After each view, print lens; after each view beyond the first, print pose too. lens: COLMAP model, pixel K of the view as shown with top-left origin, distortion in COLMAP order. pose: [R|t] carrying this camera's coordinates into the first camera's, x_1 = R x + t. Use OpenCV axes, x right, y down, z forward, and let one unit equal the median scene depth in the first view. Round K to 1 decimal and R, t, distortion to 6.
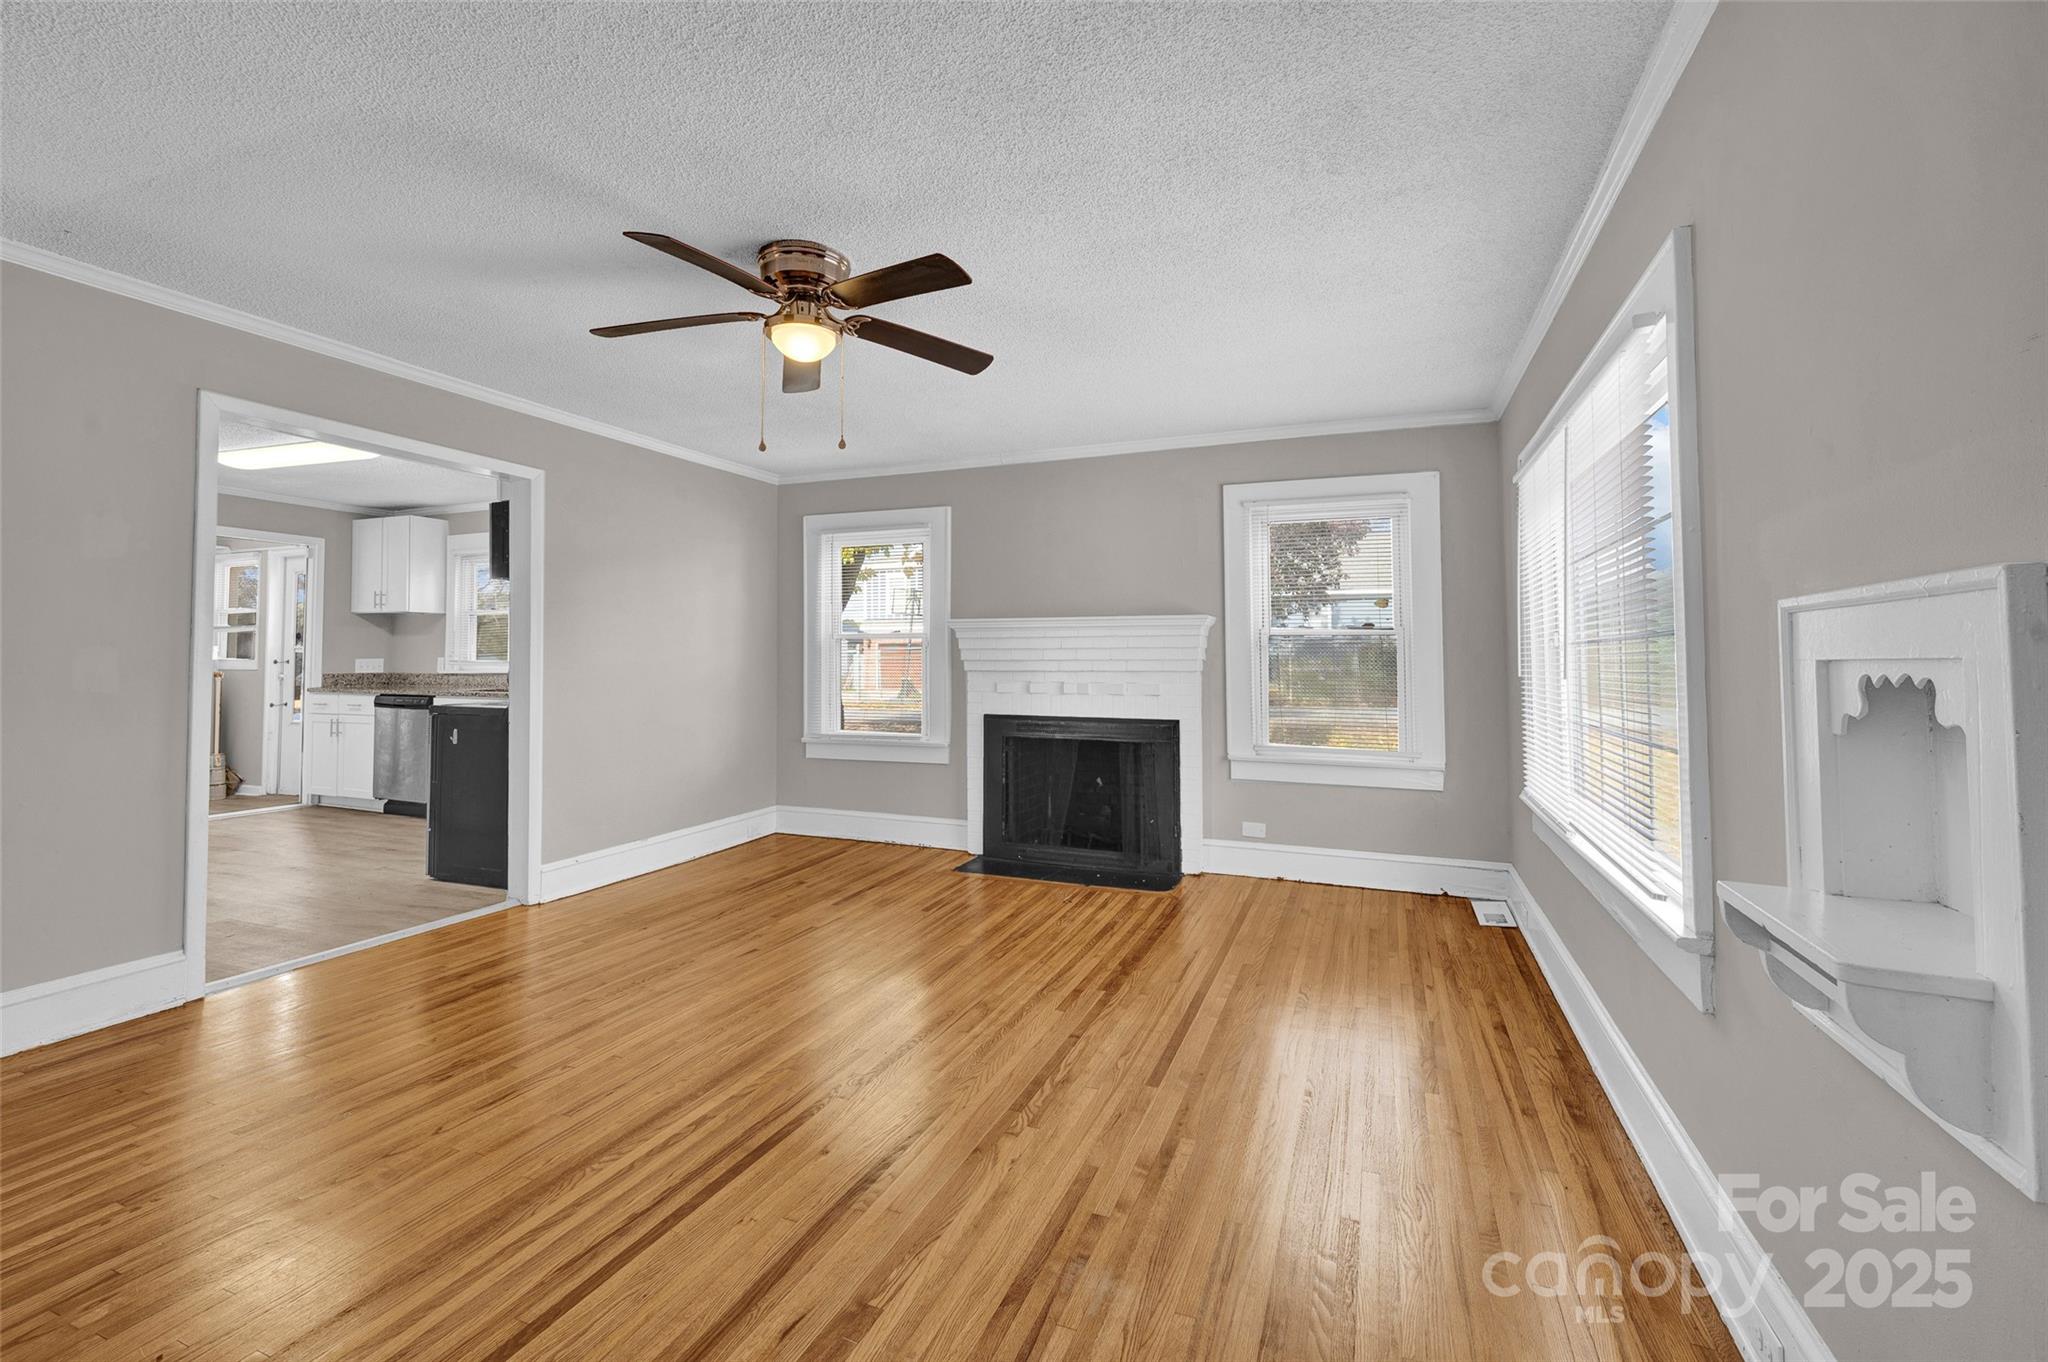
lens RADIAL K [[897.1, 0, 1073.7], [0, 897.1, 637.9], [0, 0, 1]] dist [0.000126, -0.001115]
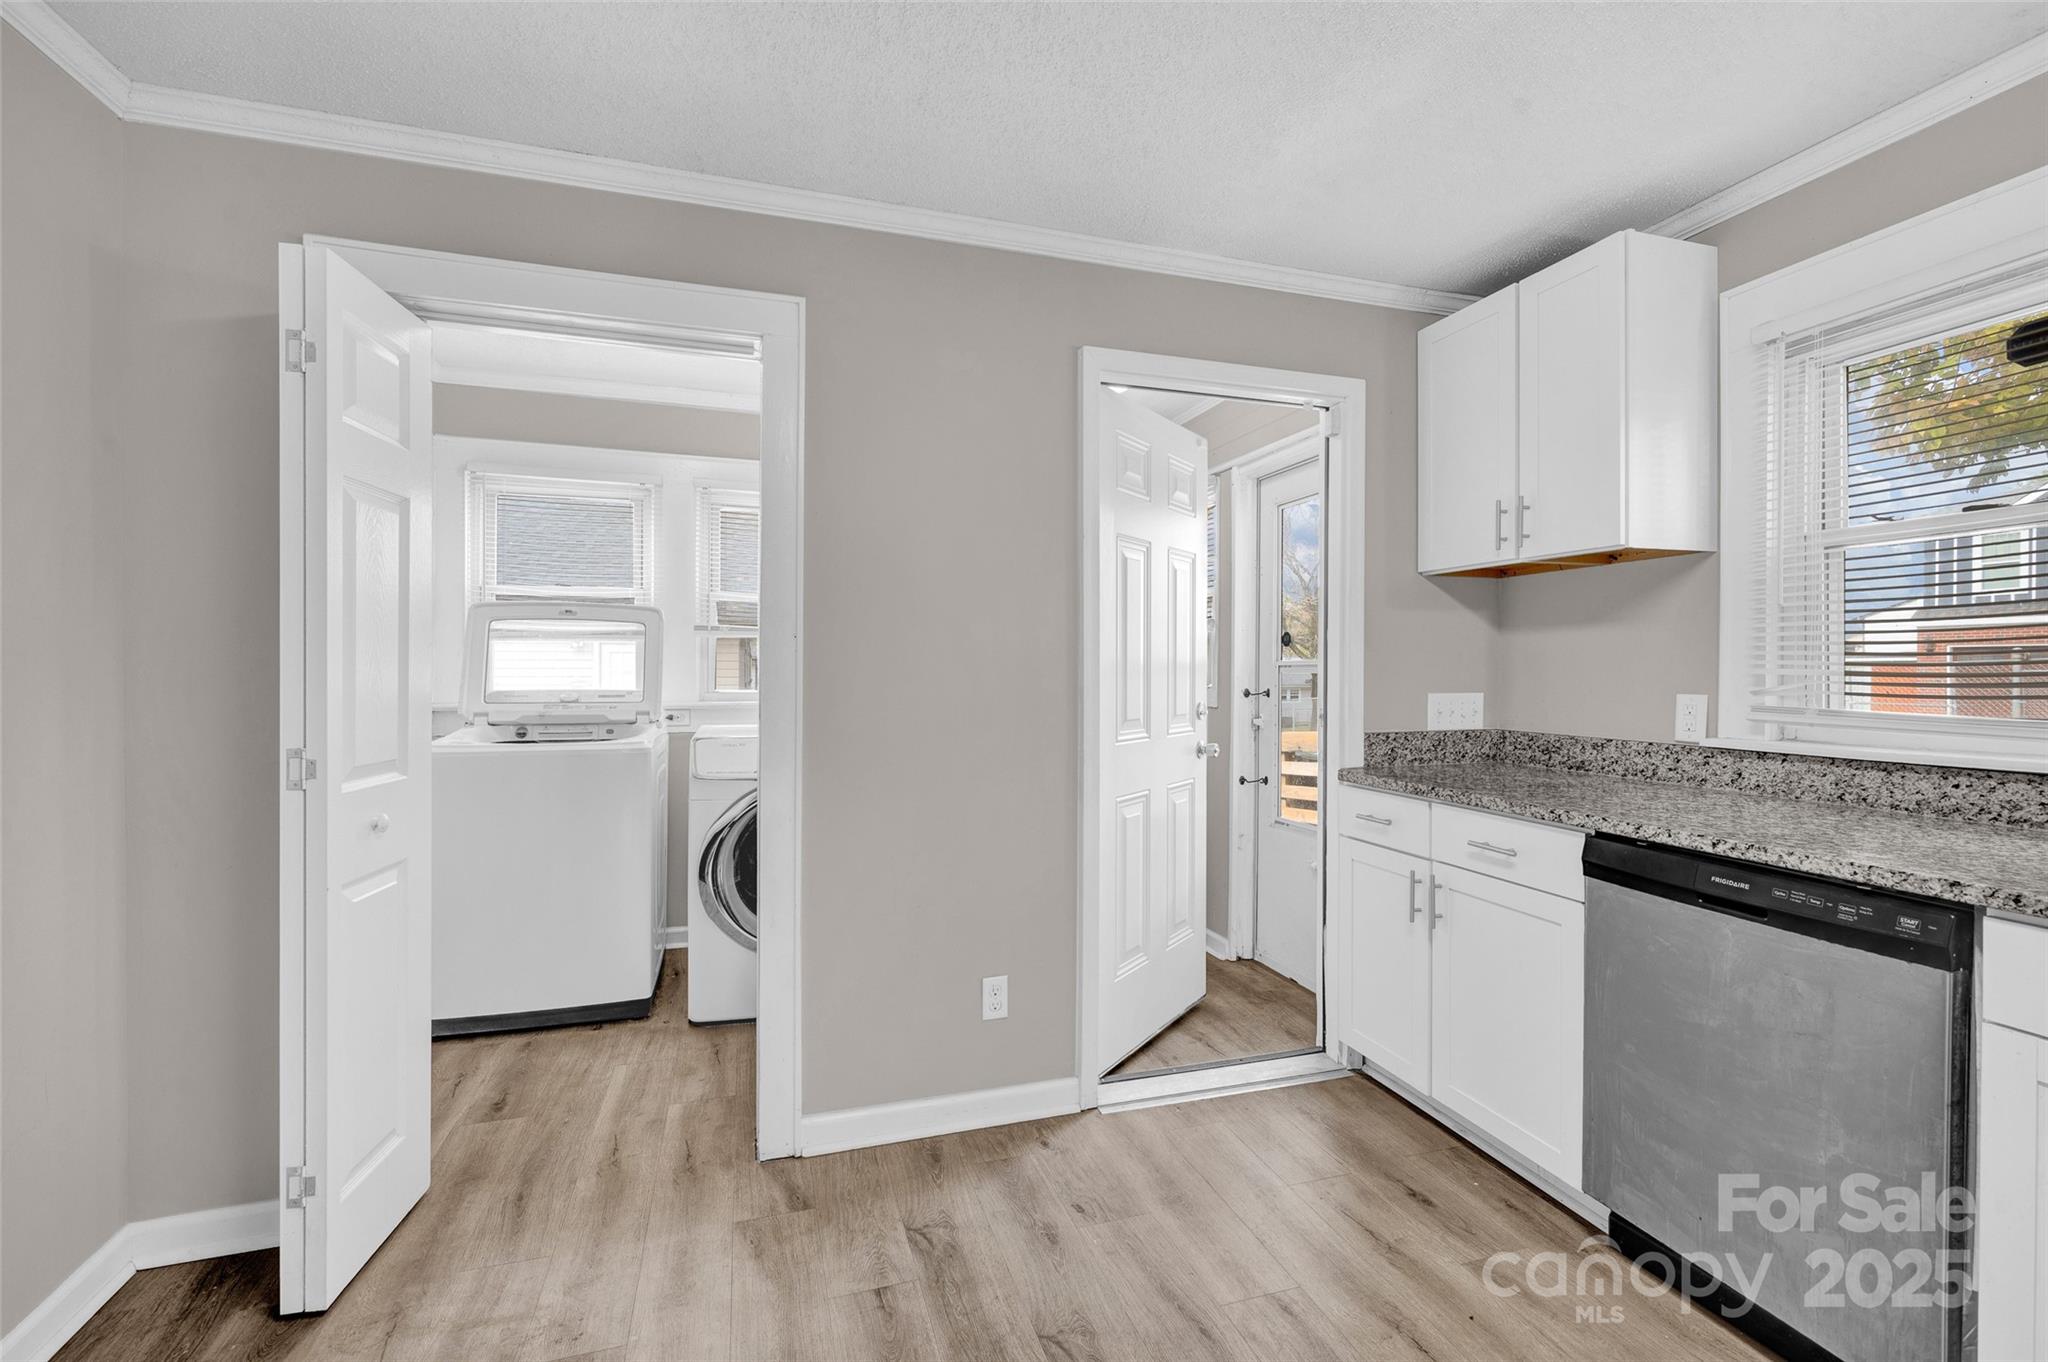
lens RADIAL K [[897.1, 0, 1075.1], [0, 897.1, 676.6], [0, 0, 1]] dist [0.000126, -0.001115]
pose [[0.673153, 0.004130, -0.739492, -0.660408], [0.024740, 0.999299, 0.028101, 0.002092], [0.739089, -0.037211, 0.672579, 0.673408]]
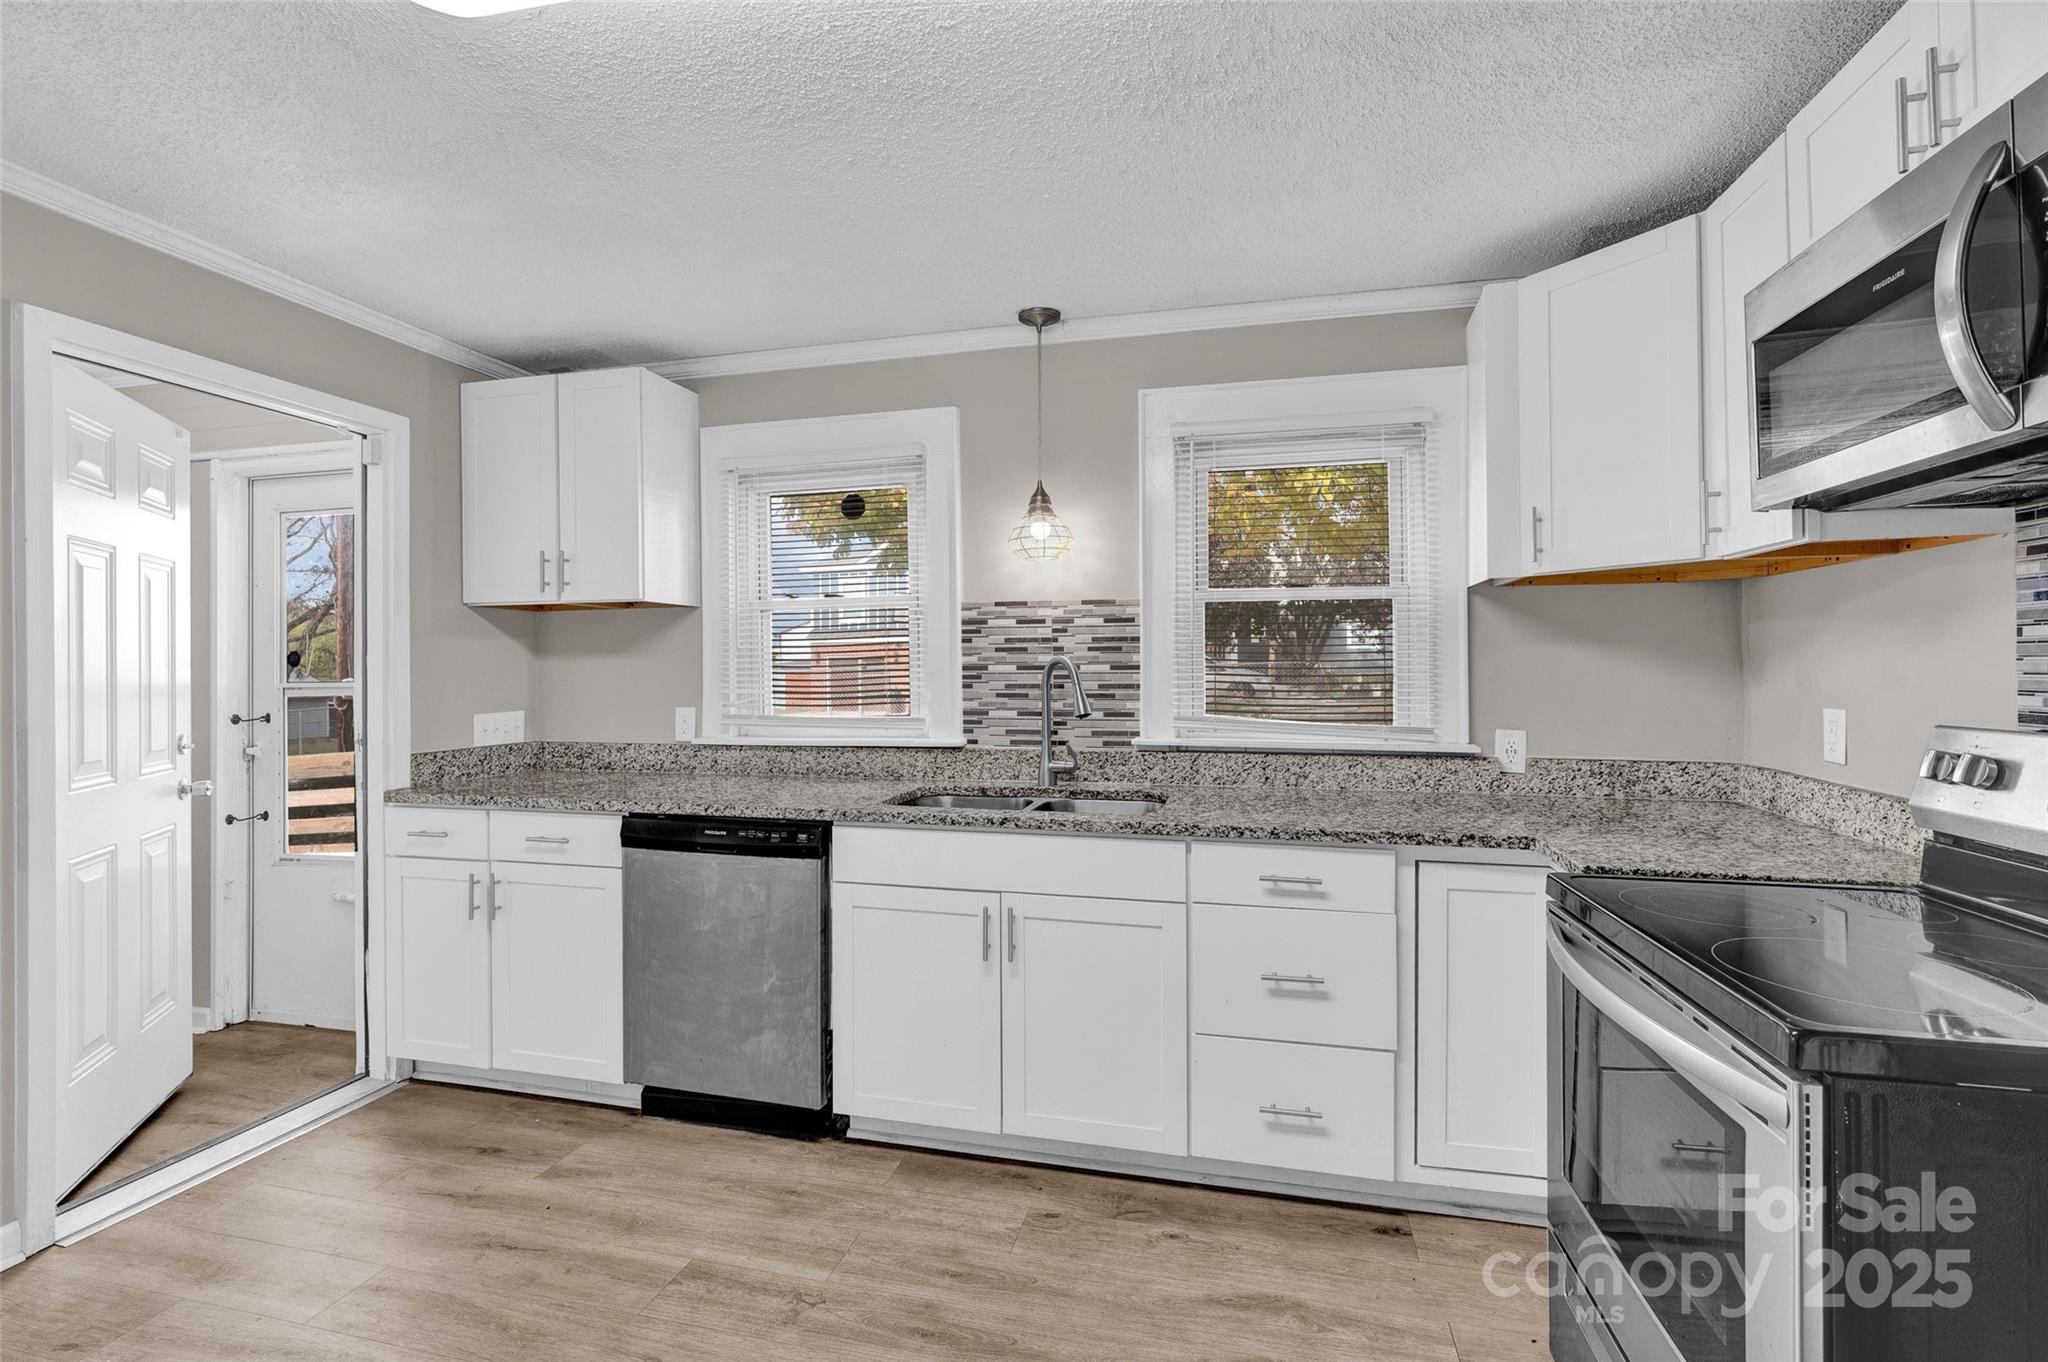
lens RADIAL K [[897.1, 0, 1020.2], [0, 897.1, 668.1], [0, 0, 1]] dist [0.000126, -0.001115]
pose [[0.988764, -0.009721, 0.149166, -0.650017], [0.005104, 0.999497, 0.031309, -0.010340], [-0.149395, -0.030196, 0.988316, 0.581343]]
